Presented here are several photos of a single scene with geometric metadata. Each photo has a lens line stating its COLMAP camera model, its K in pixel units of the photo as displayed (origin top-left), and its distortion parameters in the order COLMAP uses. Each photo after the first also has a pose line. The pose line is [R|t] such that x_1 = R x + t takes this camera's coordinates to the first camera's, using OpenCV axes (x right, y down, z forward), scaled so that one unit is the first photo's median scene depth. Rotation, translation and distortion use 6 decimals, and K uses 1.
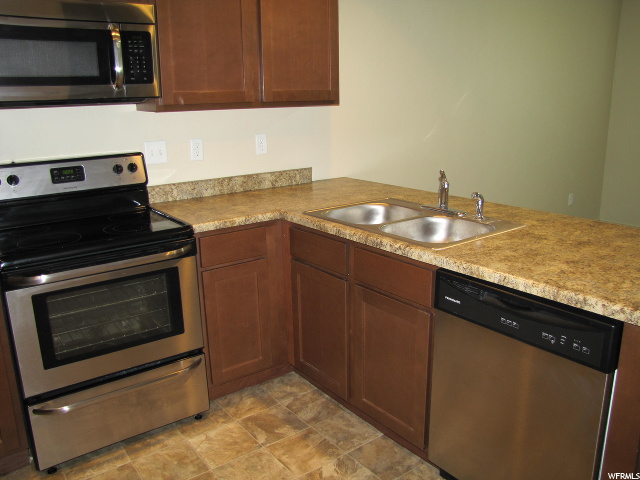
lens RADIAL K [[539.2, 0, 321.4], [0, 539.2, 237.0], [0, 0, 1]] dist [-0.183832, 0.170480]
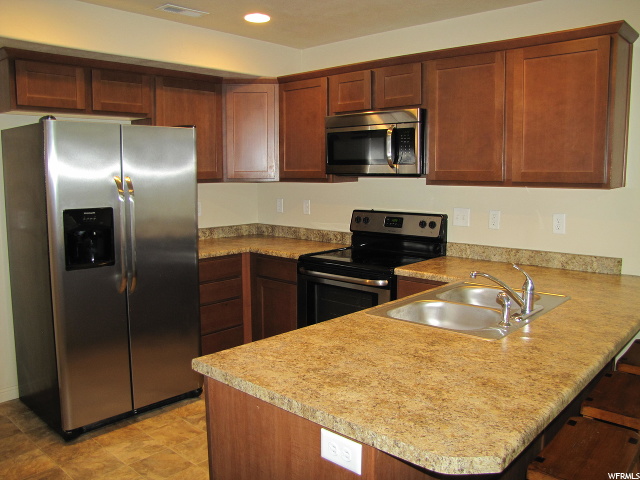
lens RADIAL K [[539.2, 0, 321.4], [0, 539.2, 237.0], [0, 0, 1]] dist [-0.183832, 0.170480]
pose [[0.190697, 0.133989, -0.972462, 0.907989], [-0.246560, 0.965422, 0.084669, -0.147156], [0.950180, 0.223624, 0.217140, 0.444629]]
